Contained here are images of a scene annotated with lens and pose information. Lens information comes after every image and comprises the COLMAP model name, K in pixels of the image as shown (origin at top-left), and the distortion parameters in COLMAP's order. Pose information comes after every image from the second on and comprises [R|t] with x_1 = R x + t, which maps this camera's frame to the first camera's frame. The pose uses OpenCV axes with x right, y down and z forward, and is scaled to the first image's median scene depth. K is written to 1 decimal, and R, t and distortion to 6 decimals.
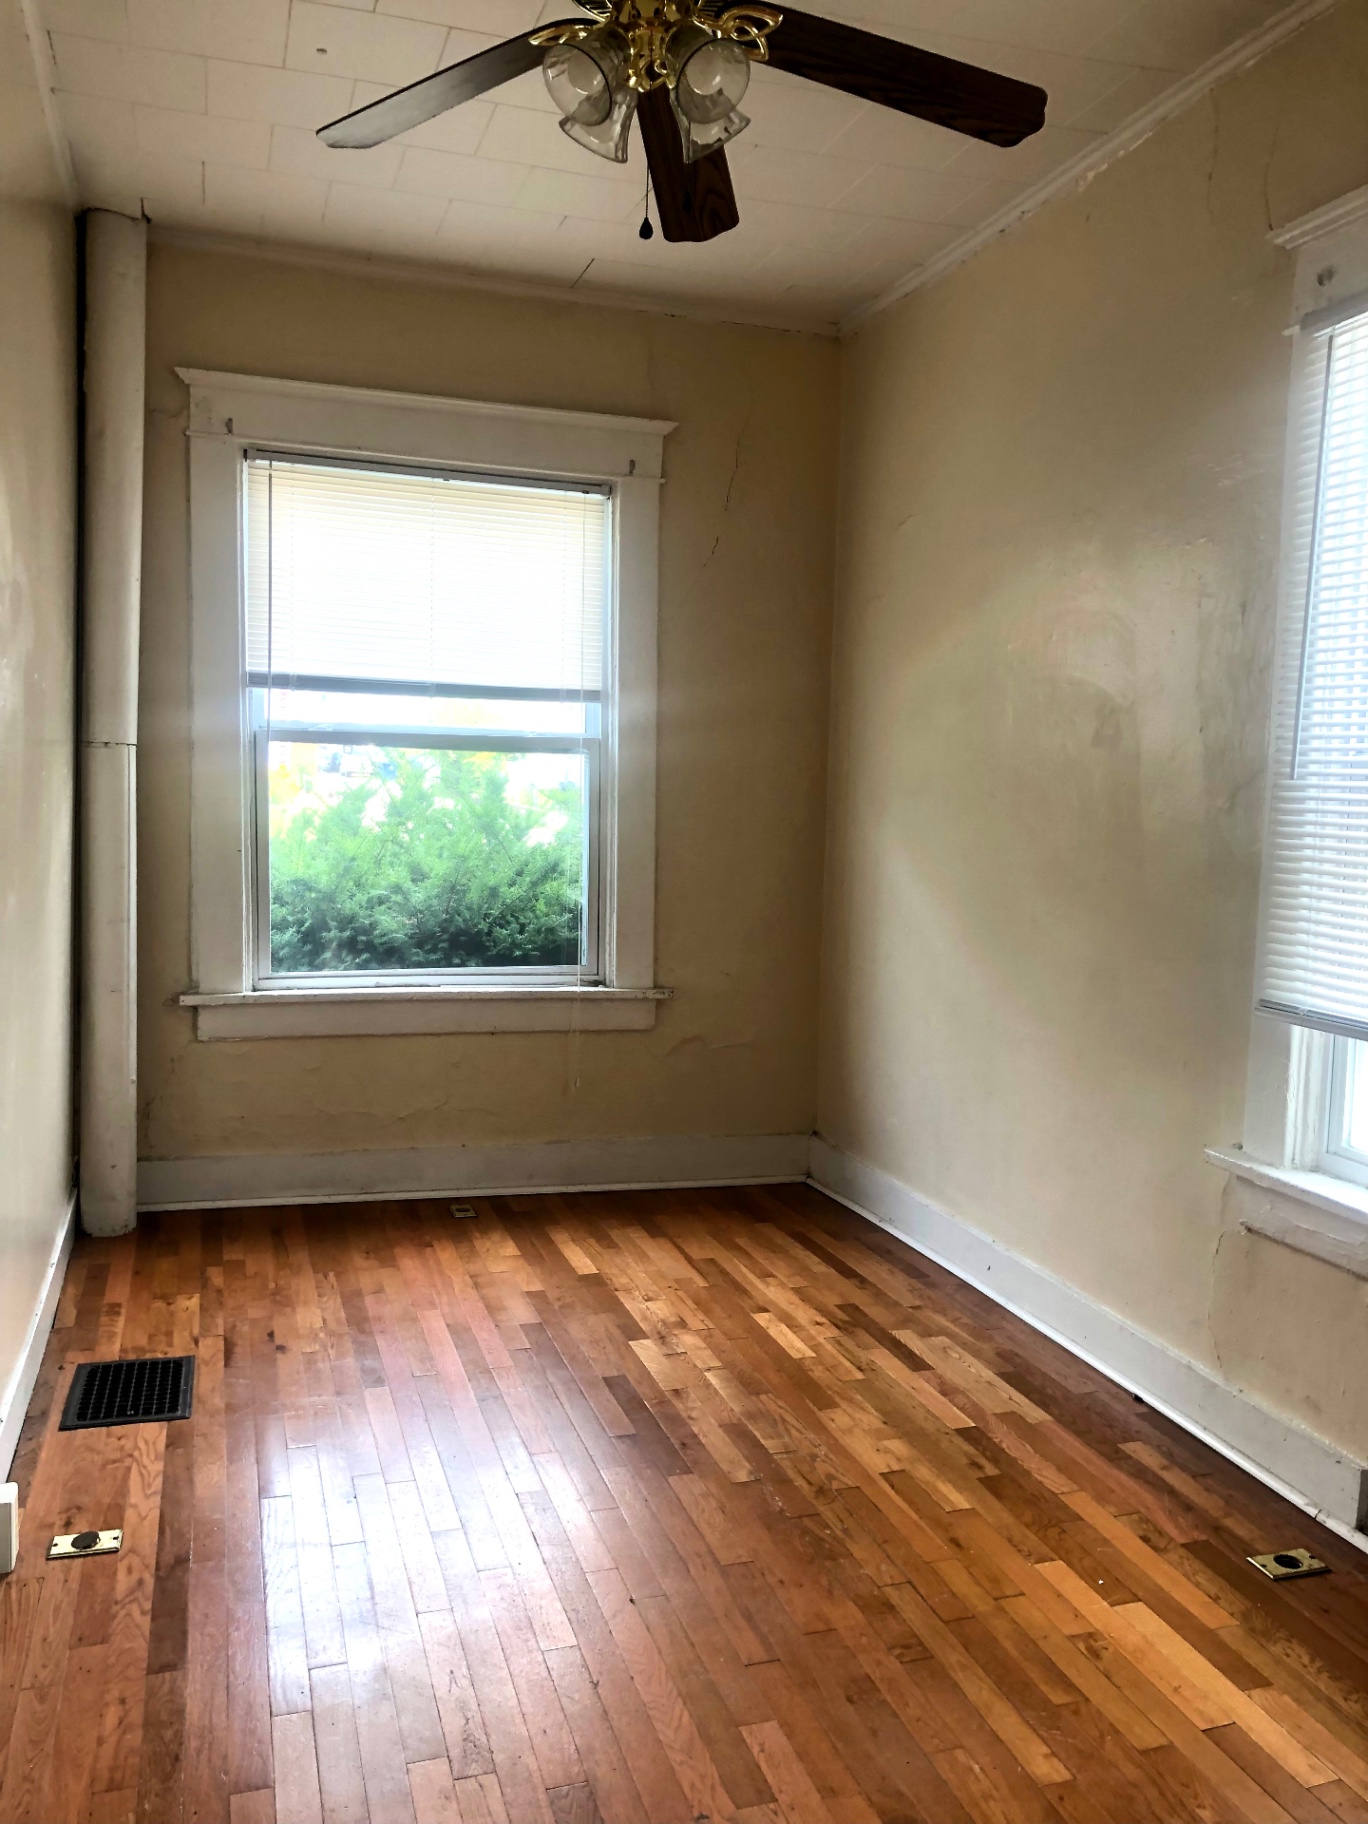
lens RADIAL K [[1475.2, 0, 677.2], [0, 1475.2, 908.7], [0, 0, 1]] dist [0.010660, -0.003506]
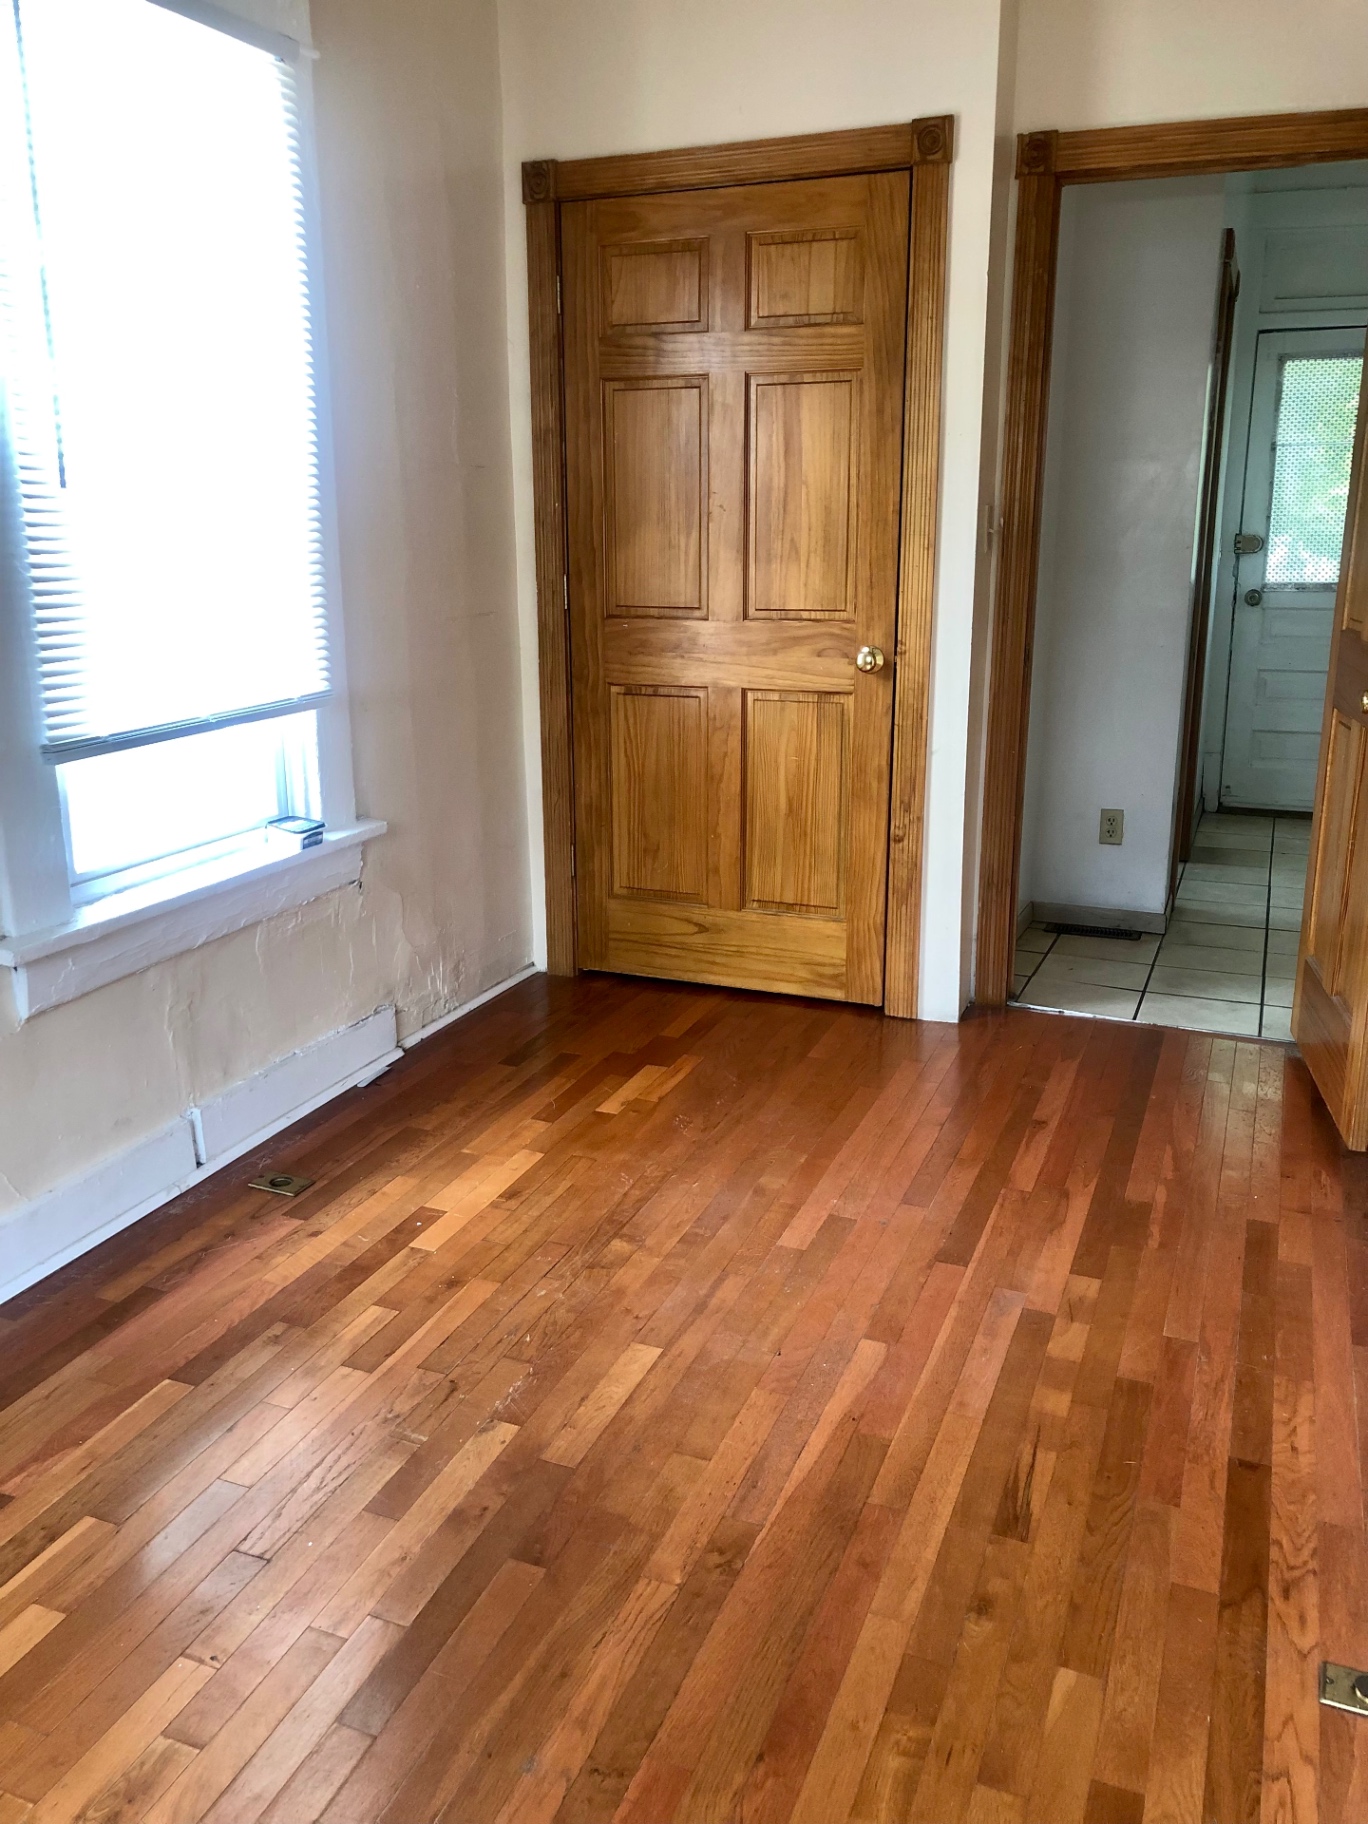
lens RADIAL K [[1475.2, 0, 677.2], [0, 1475.2, 908.7], [0, 0, 1]] dist [0.010660, -0.003506]
pose [[-0.772604, -0.182094, 0.608215, -0.507476], [0.045485, 0.939650, 0.339101, -0.145522], [-0.633257, 0.289655, -0.717694, 1.603799]]
